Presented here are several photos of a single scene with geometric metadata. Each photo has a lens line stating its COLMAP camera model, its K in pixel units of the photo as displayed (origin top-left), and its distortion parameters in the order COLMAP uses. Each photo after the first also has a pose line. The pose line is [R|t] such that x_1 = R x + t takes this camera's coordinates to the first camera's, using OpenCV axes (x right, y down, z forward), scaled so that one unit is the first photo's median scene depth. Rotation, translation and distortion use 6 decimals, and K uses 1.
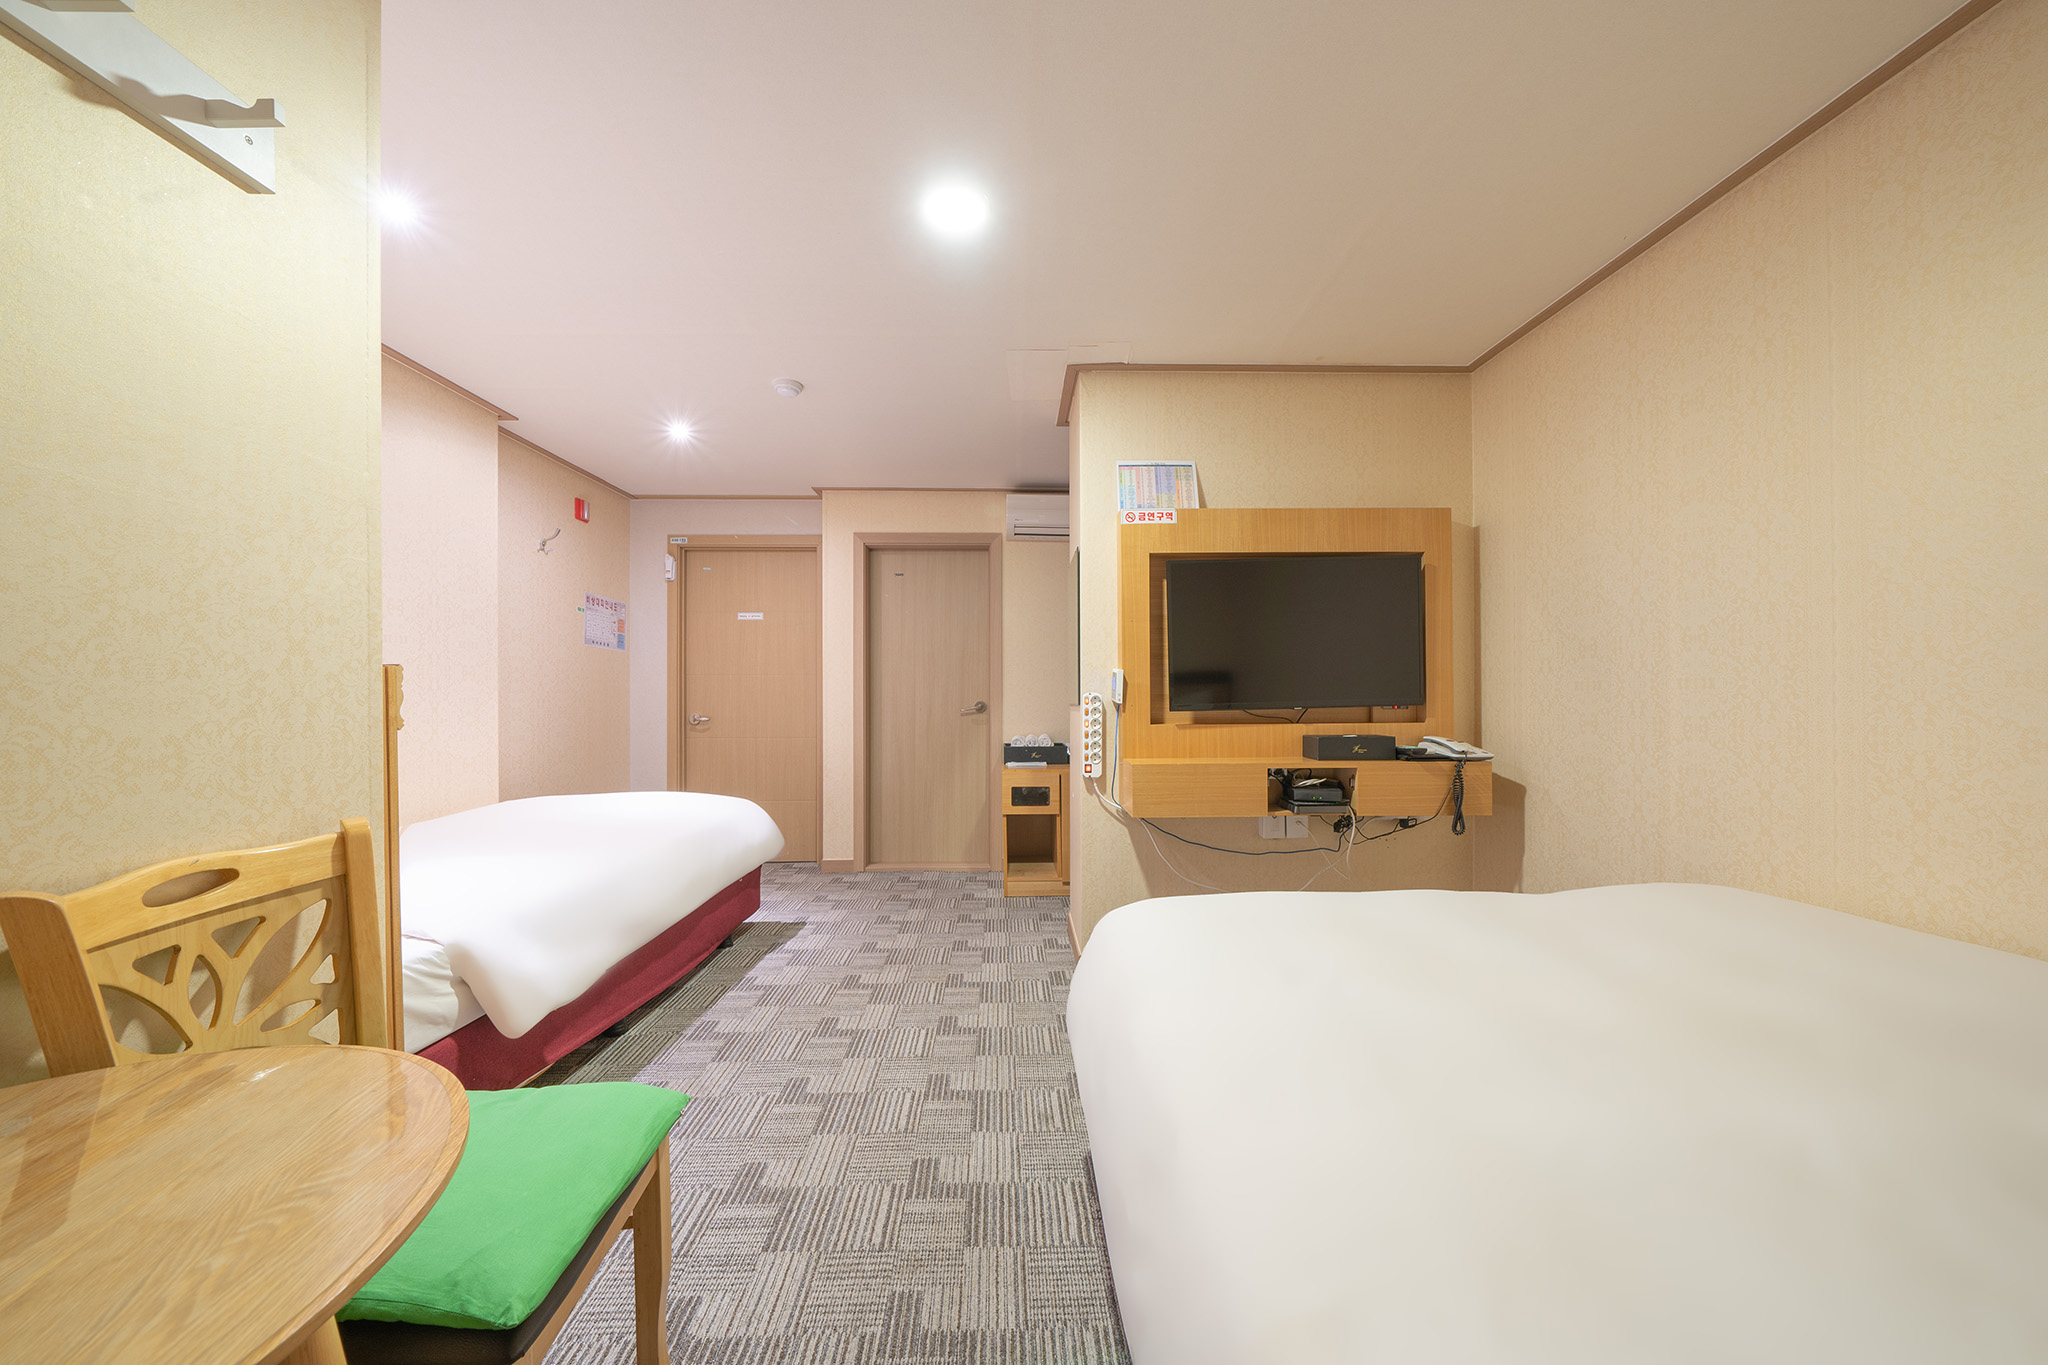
lens RADIAL K [[707.3, 0, 1022.4], [0, 707.3, 687.4], [0, 0, 1]] dist [-0.000625, 0.000202]
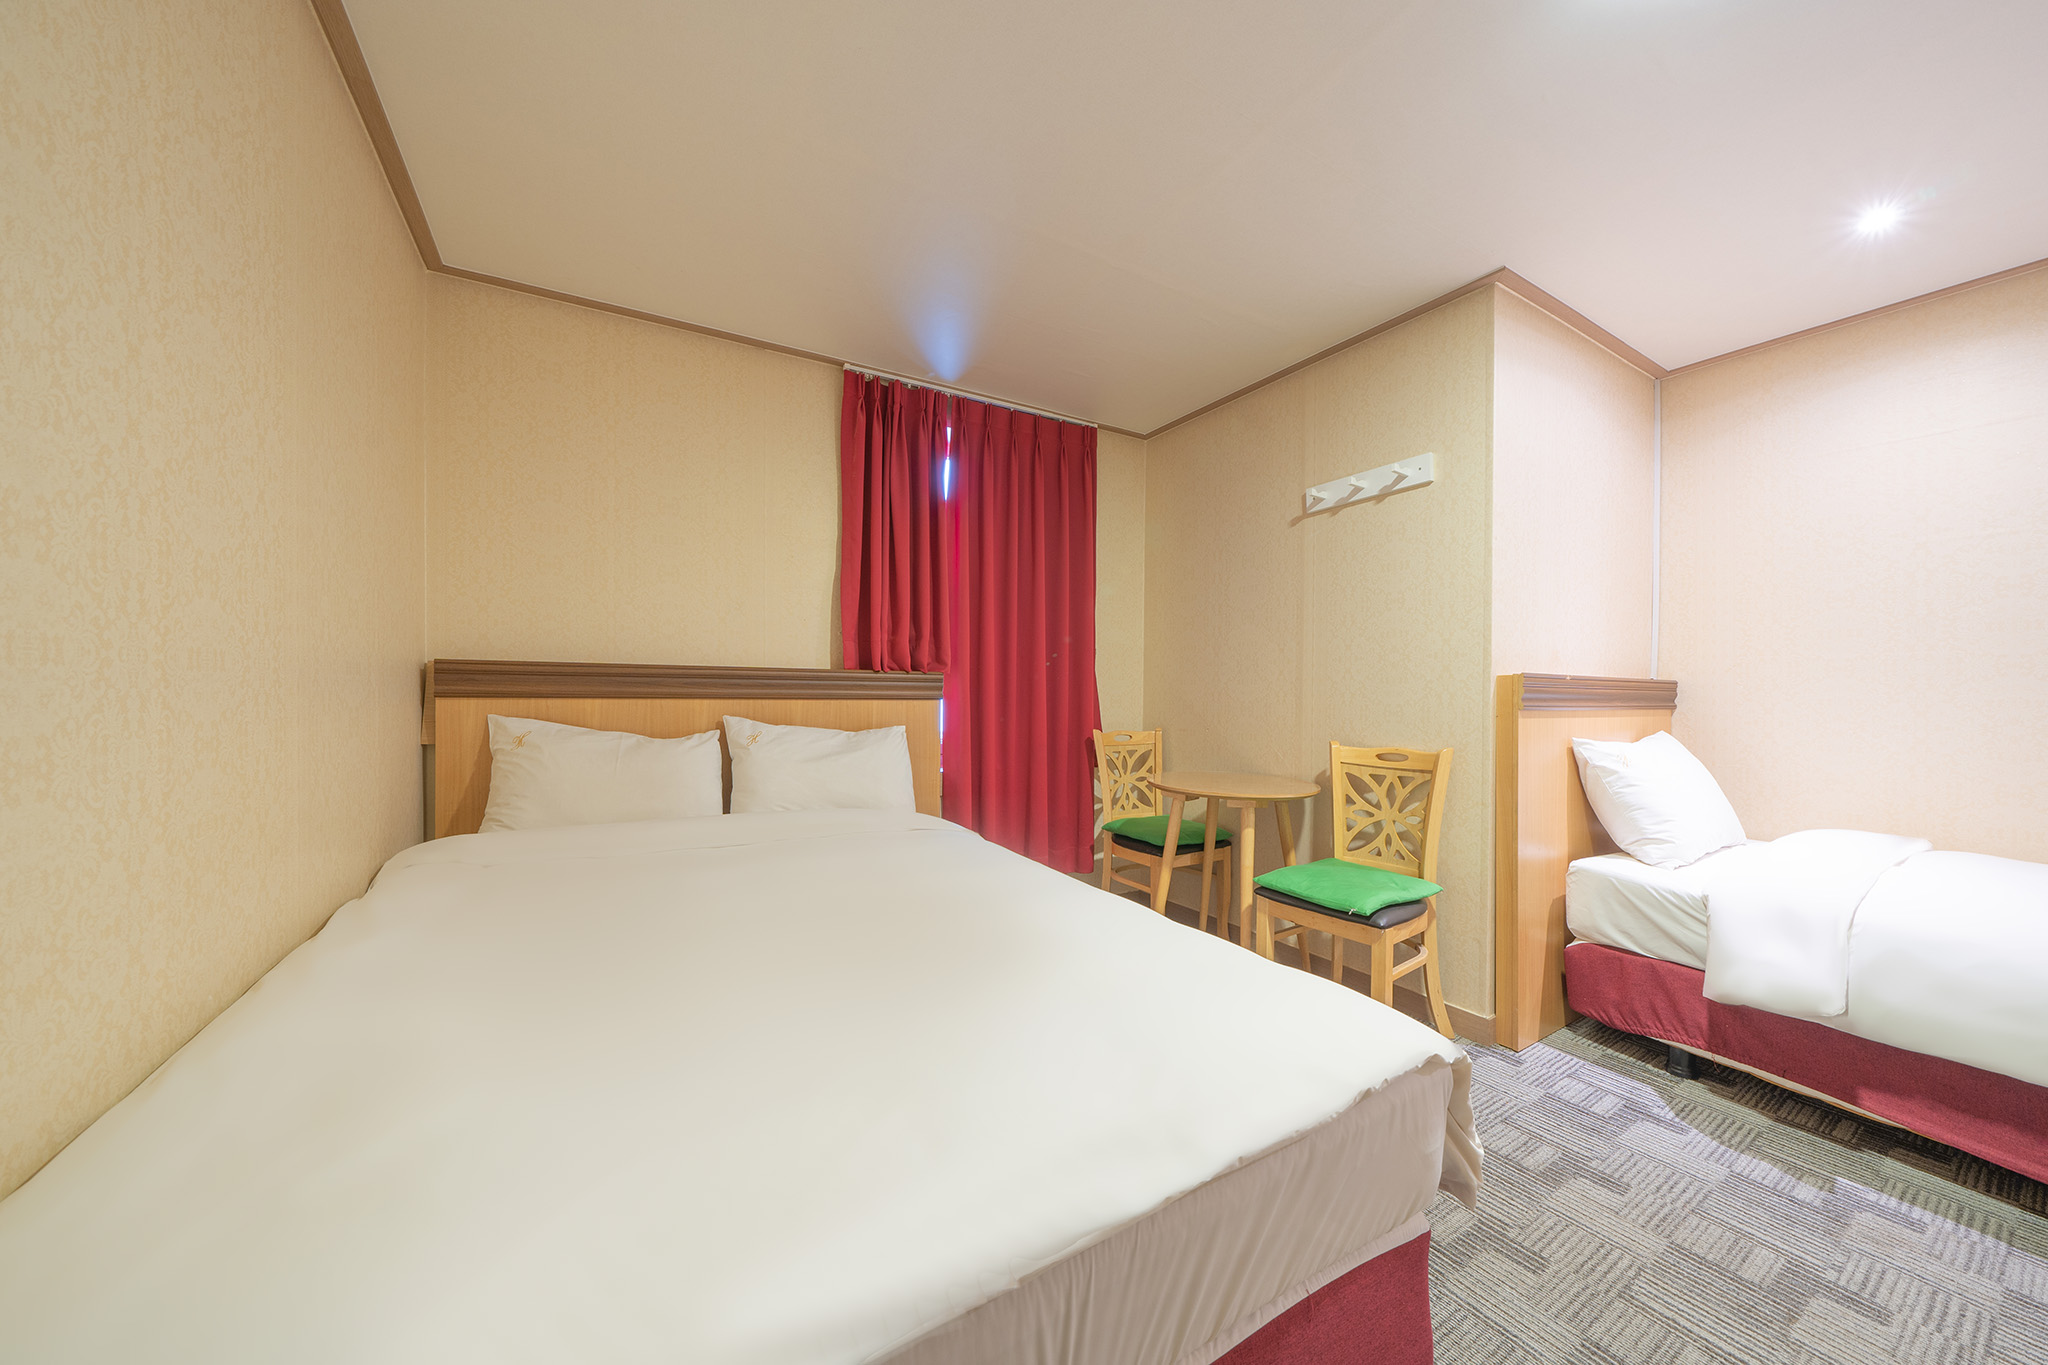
lens RADIAL K [[707.3, 0, 1022.9], [0, 707.3, 686.8], [0, 0, 1]] dist [-0.000625, 0.000202]
pose [[-0.863933, 0.000622, -0.503607, 1.266090], [-0.000060, 0.999999, 0.001337, -0.003359], [0.503607, 0.001185, -0.863932, 2.240903]]
